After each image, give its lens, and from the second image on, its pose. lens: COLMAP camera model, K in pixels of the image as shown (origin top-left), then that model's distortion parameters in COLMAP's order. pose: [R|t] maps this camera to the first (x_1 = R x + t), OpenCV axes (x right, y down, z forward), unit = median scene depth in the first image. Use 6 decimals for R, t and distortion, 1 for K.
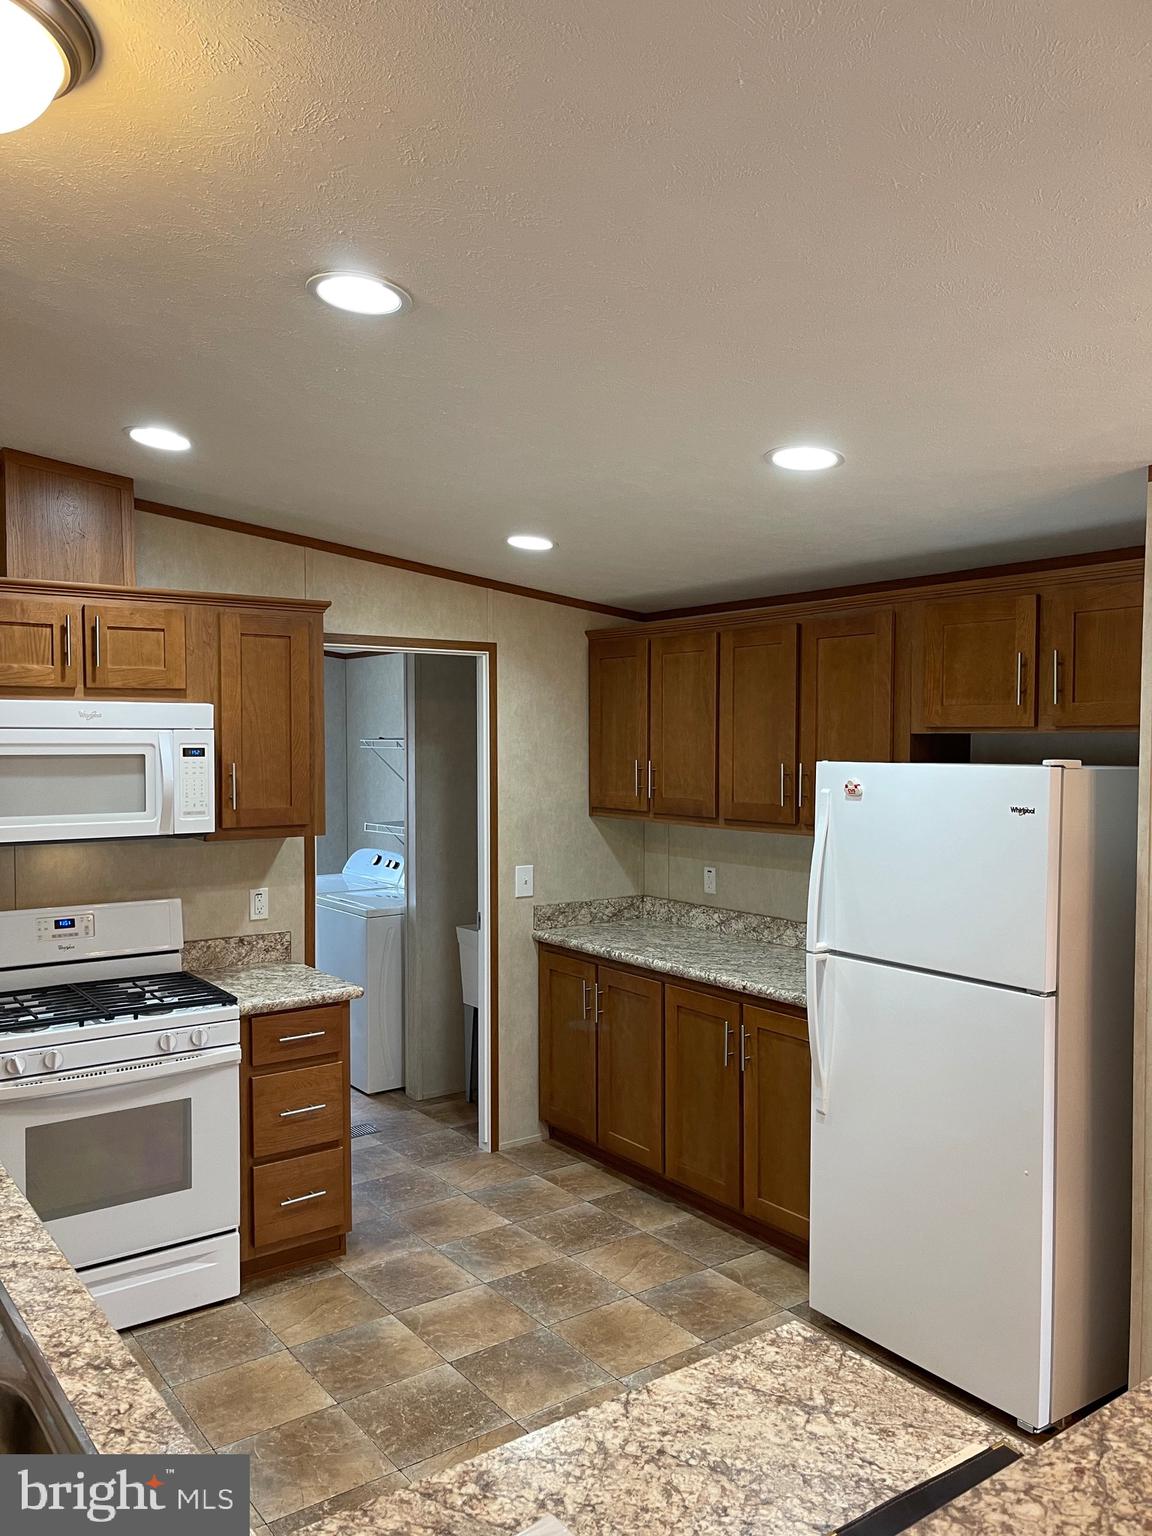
lens RADIAL K [[1156.0, 0, 530.4], [0, 1156.0, 776.1], [0, 0, 1]] dist [0.054422, -0.071209]
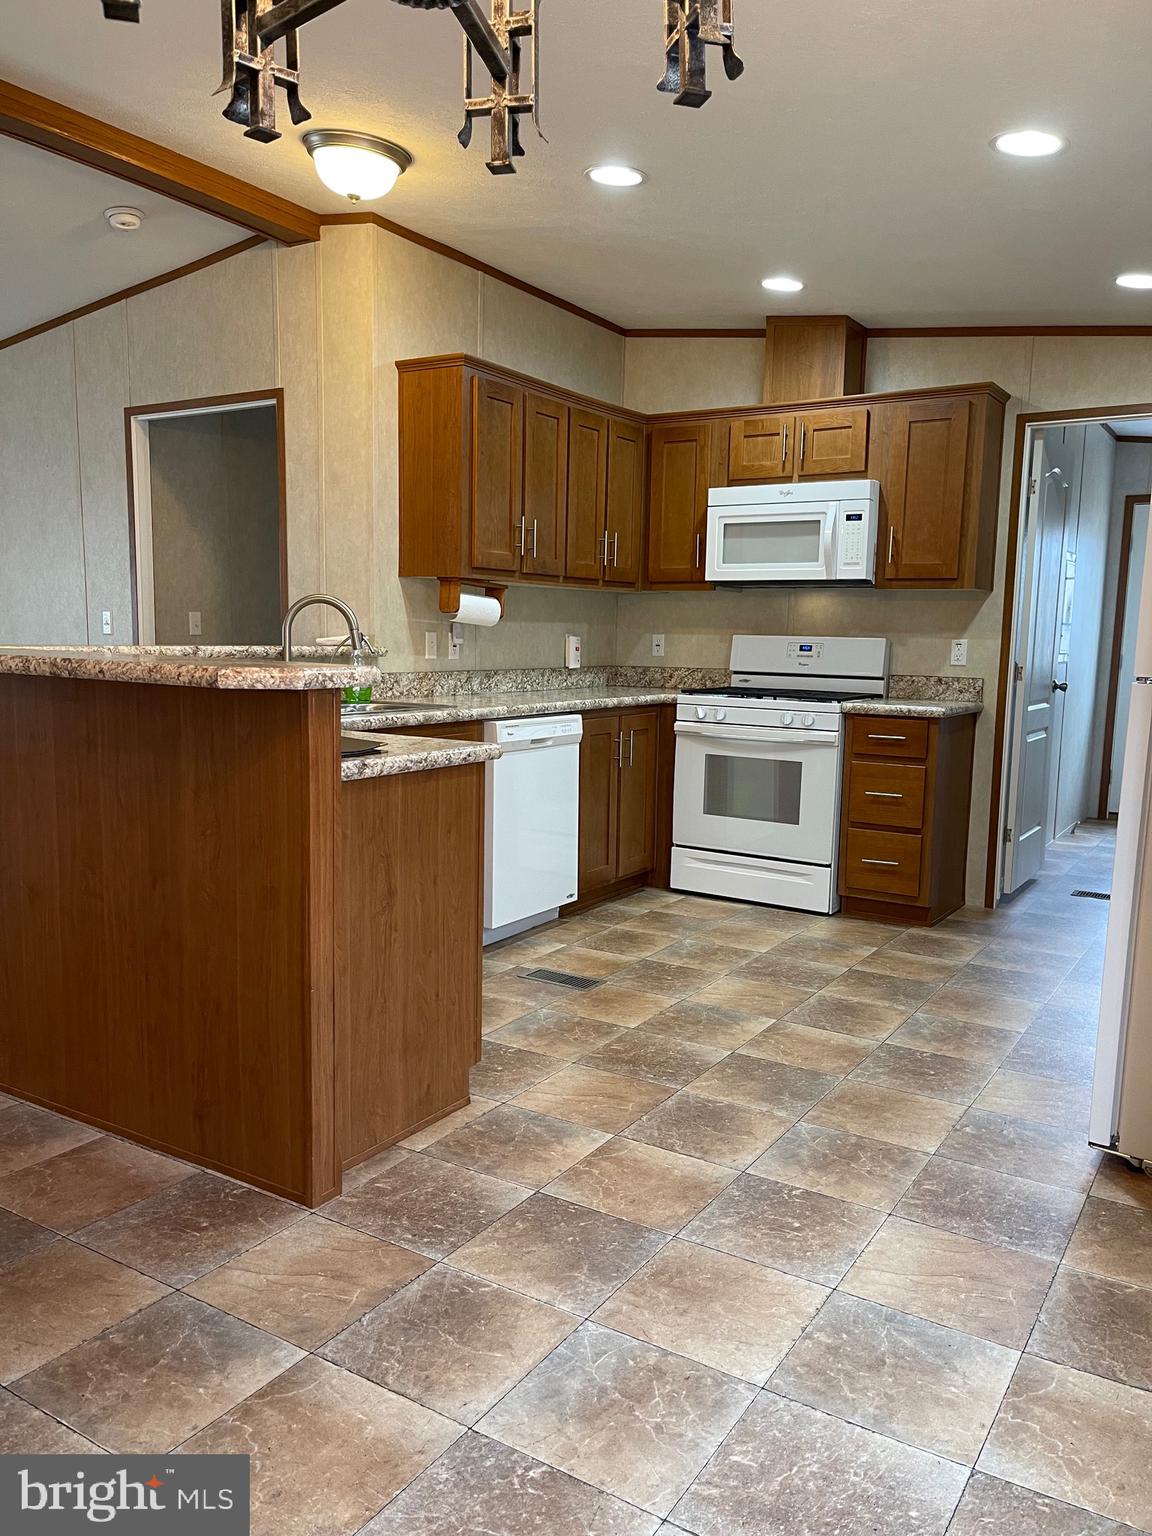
lens RADIAL K [[1156.0, 0, 572.6], [0, 1156.0, 776.6], [0, 0, 1]] dist [0.054422, -0.071209]
pose [[0.378900, 0.127735, -0.916580, 0.848948], [-0.052474, 0.991800, 0.116526, 0.136079], [0.923949, 0.003945, 0.382496, 0.189429]]
